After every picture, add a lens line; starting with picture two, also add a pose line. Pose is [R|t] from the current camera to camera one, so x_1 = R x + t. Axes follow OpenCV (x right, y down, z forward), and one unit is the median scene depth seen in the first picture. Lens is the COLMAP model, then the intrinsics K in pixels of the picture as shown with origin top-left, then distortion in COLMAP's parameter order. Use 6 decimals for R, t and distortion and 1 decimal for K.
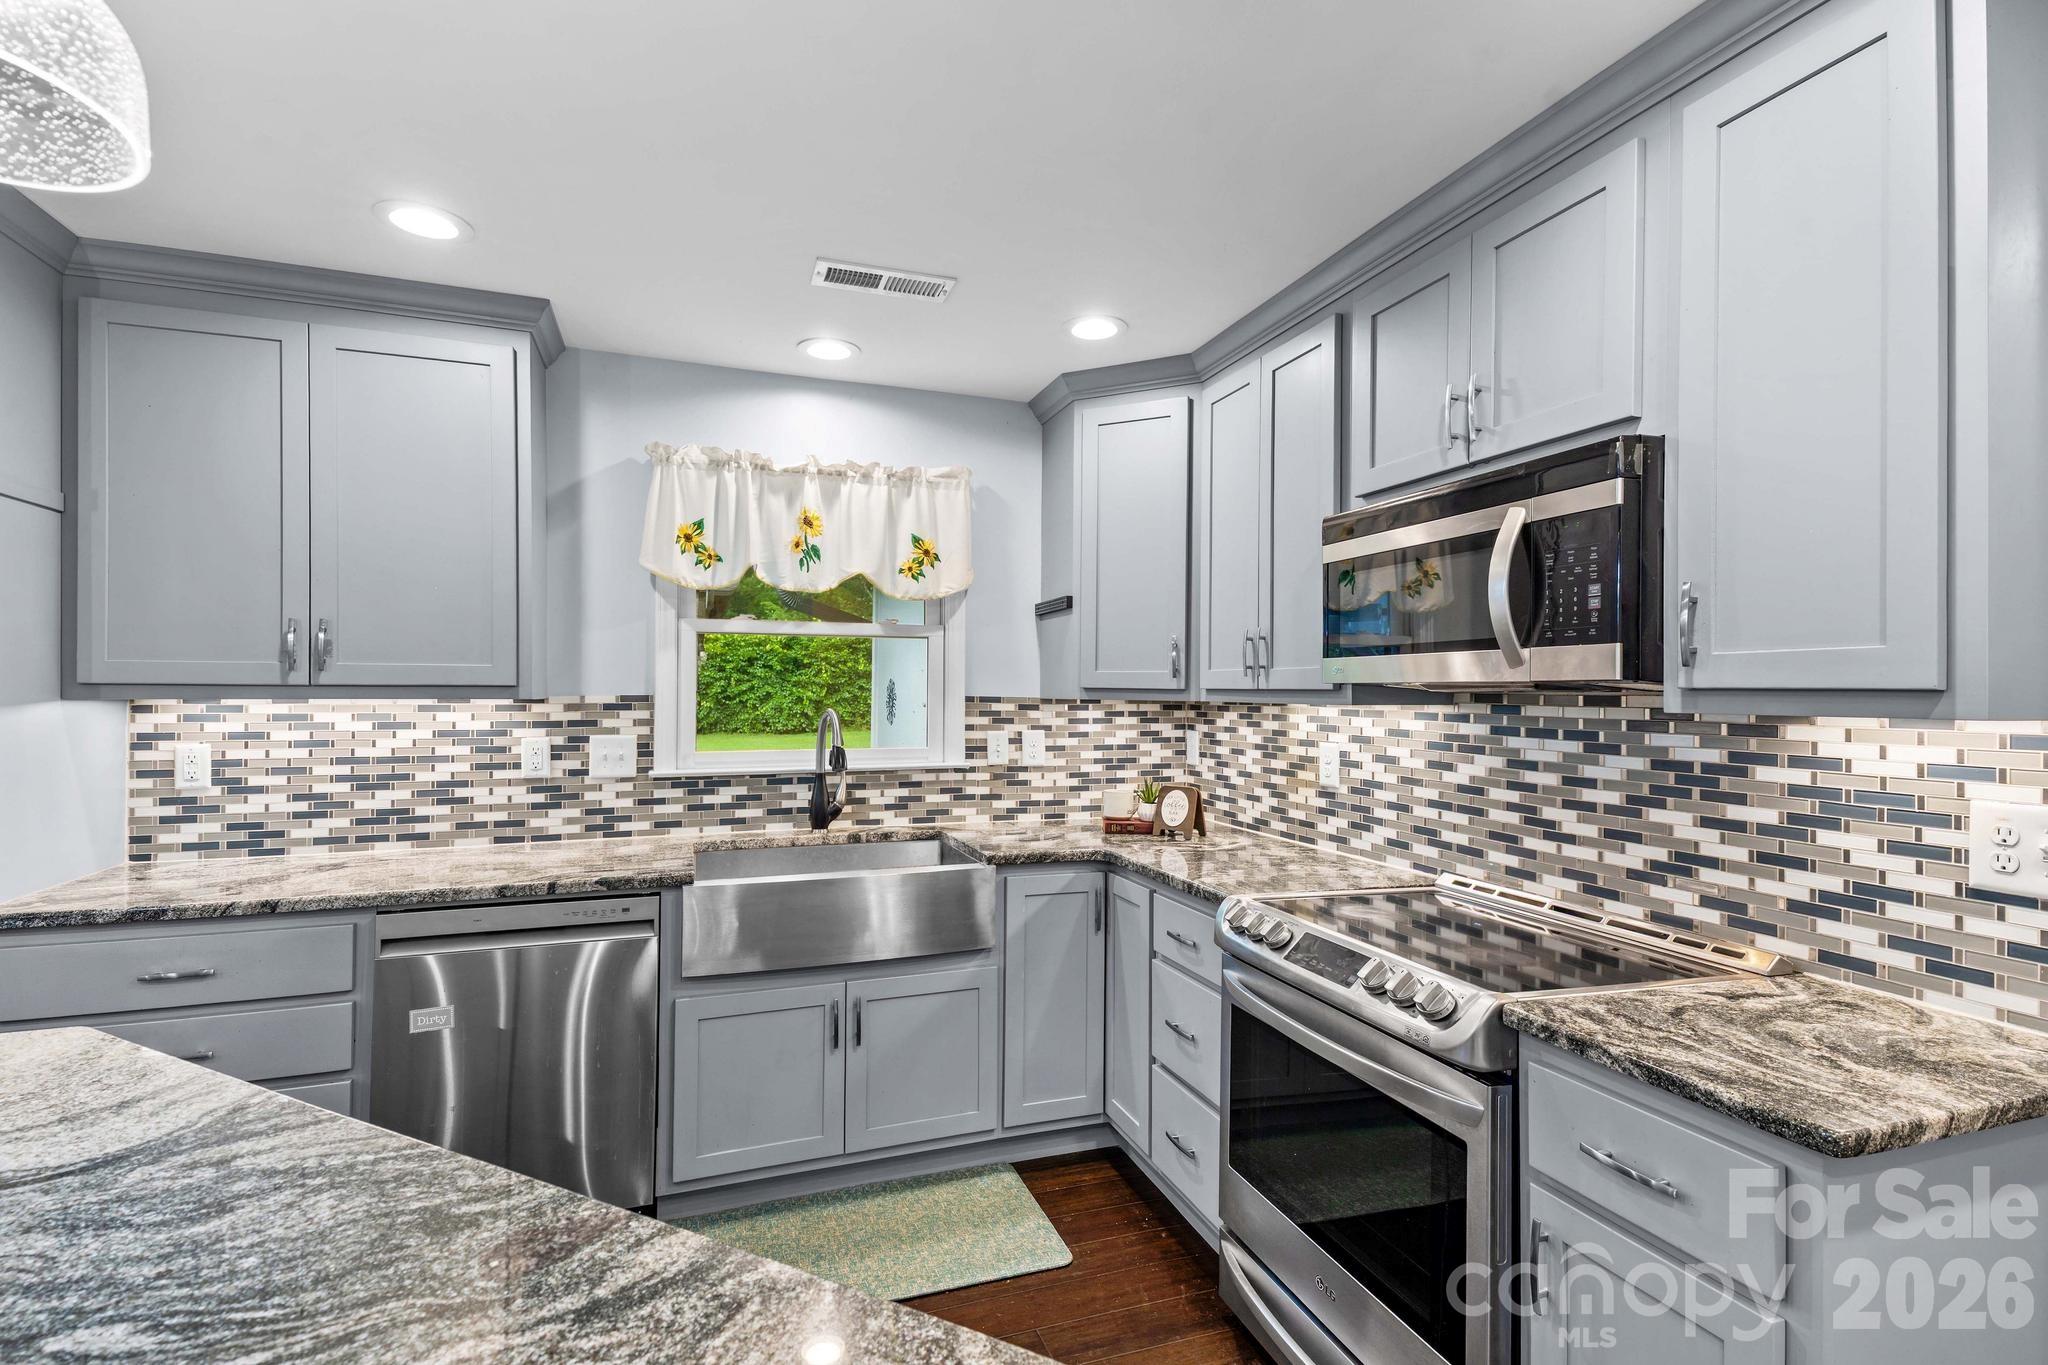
lens RADIAL K [[933.8, 0, 1024.0], [0, 933.8, 682.5], [0, 0, 1]] dist [0.034754, -0.000137]
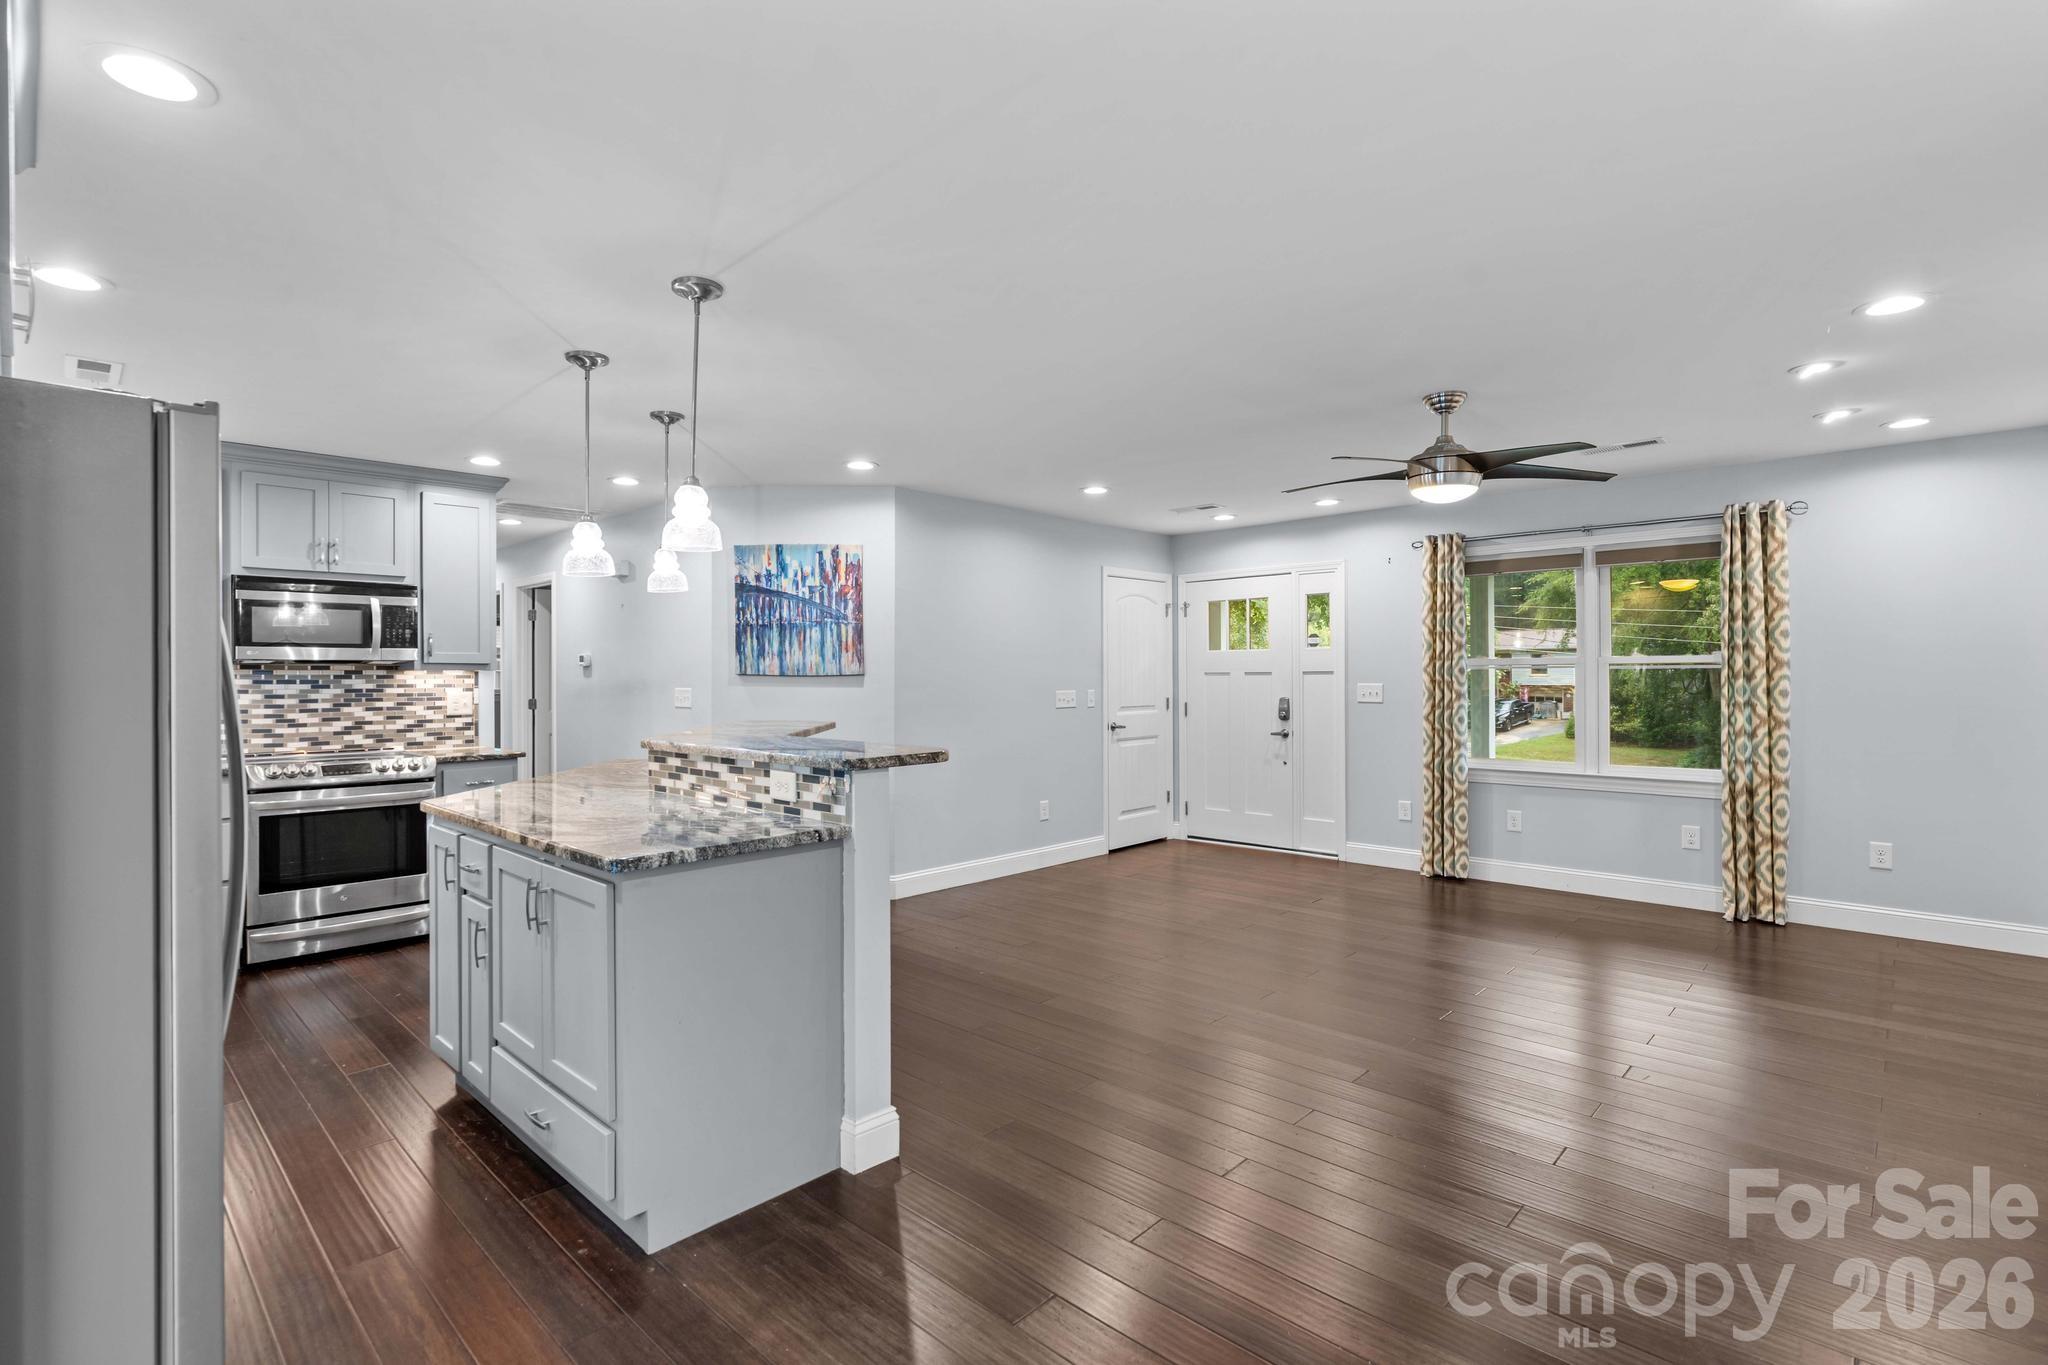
lens RADIAL K [[952.1, 0, 1019.5], [0, 952.1, 679.1], [0, 0, 1]] dist [0.003177, 0.000127]
pose [[-0.446687, -0.005331, 0.894674, -1.848481], [-0.005832, 0.999978, 0.003047, 0.023420], [-0.894671, -0.003857, -0.446709, 0.351207]]
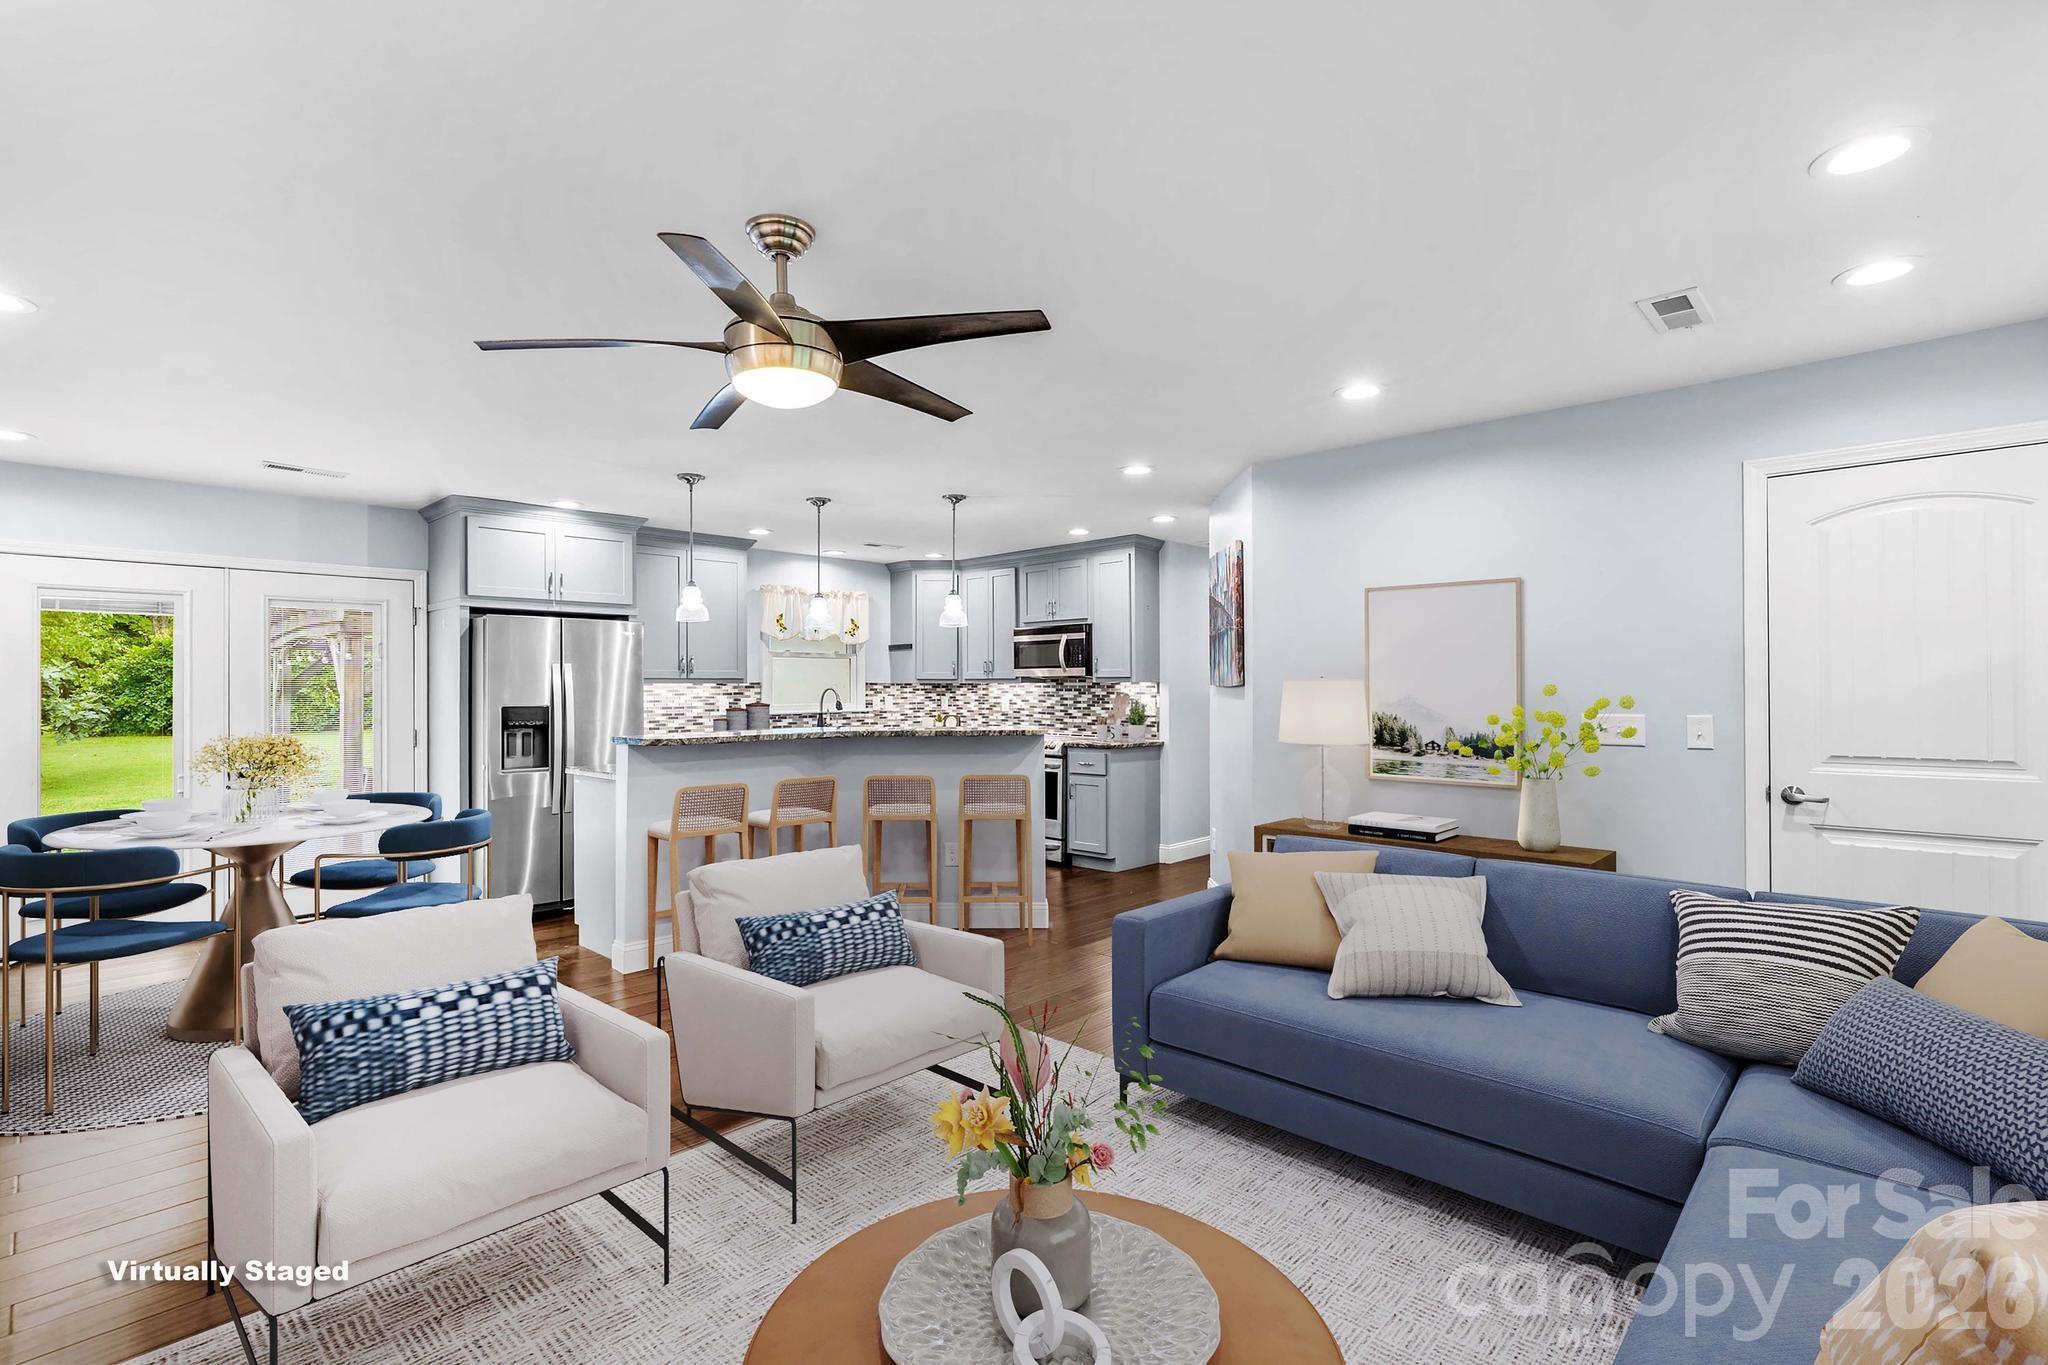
lens RADIAL K [[944.4, 0, 1006.3], [0, 944.4, 691.0], [0, 0, 1]] dist [-0.000114, 0.000258]
pose [[0.895855, -0.009913, 0.444235, -1.038061], [0.004208, 0.999896, 0.013826, 0.004687], [-0.444326, -0.010517, 0.895803, -1.742276]]
